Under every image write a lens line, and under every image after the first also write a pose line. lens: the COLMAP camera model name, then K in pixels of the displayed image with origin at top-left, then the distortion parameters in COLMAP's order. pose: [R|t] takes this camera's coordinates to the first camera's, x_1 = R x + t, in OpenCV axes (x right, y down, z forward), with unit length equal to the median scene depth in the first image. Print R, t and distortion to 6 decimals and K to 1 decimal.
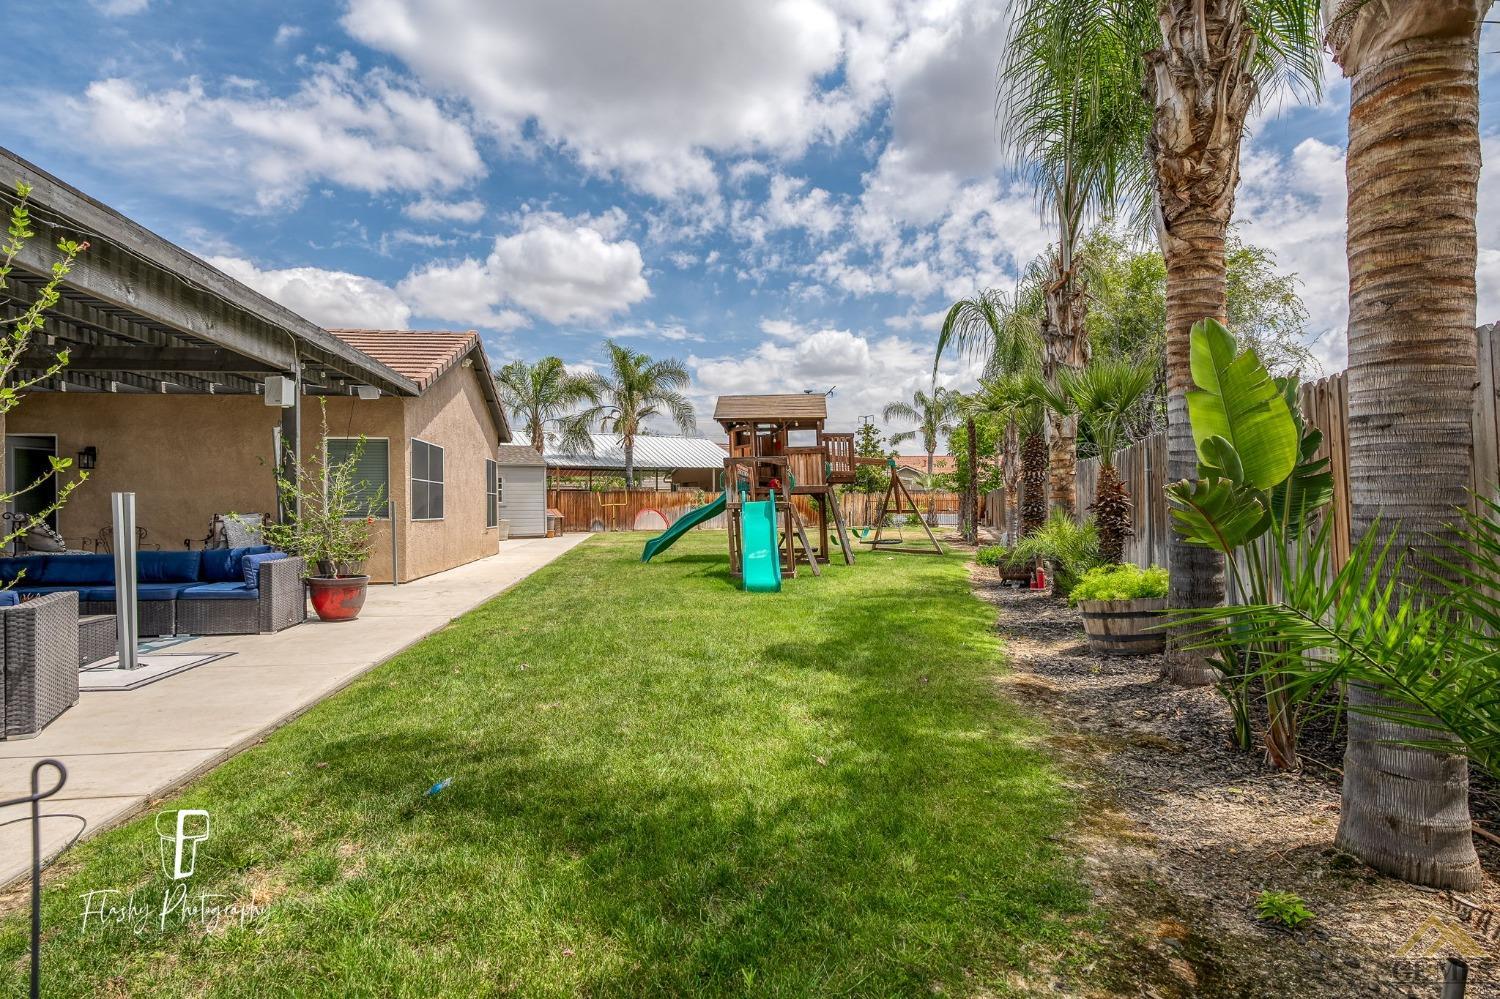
lens RADIAL K [[741.5, 0, 746.3], [0, 741.5, 510.8], [0, 0, 1]] dist [-0.004471, 0.000807]
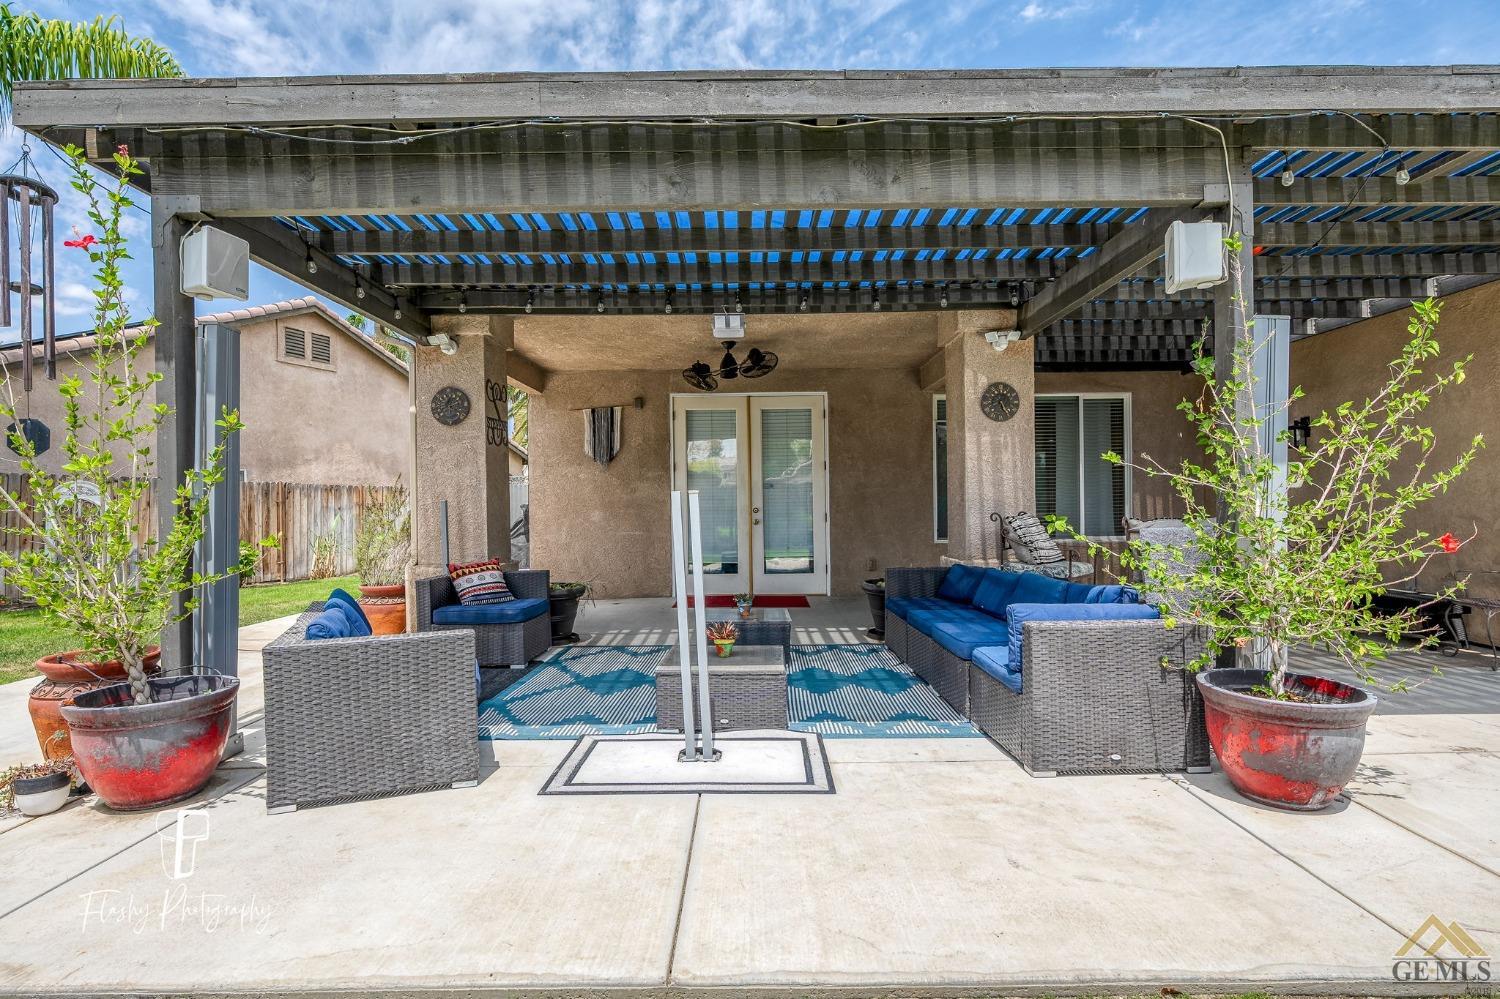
lens RADIAL K [[741.5, 0, 746.3], [0, 741.5, 510.8], [0, 0, 1]] dist [-0.004471, 0.000807]
pose [[-0.135357, 0.014302, -0.990694, -0.038338], [0.007429, 0.999882, 0.013420, -0.002783], [0.990769, -0.005543, -0.135447, 0.239522]]
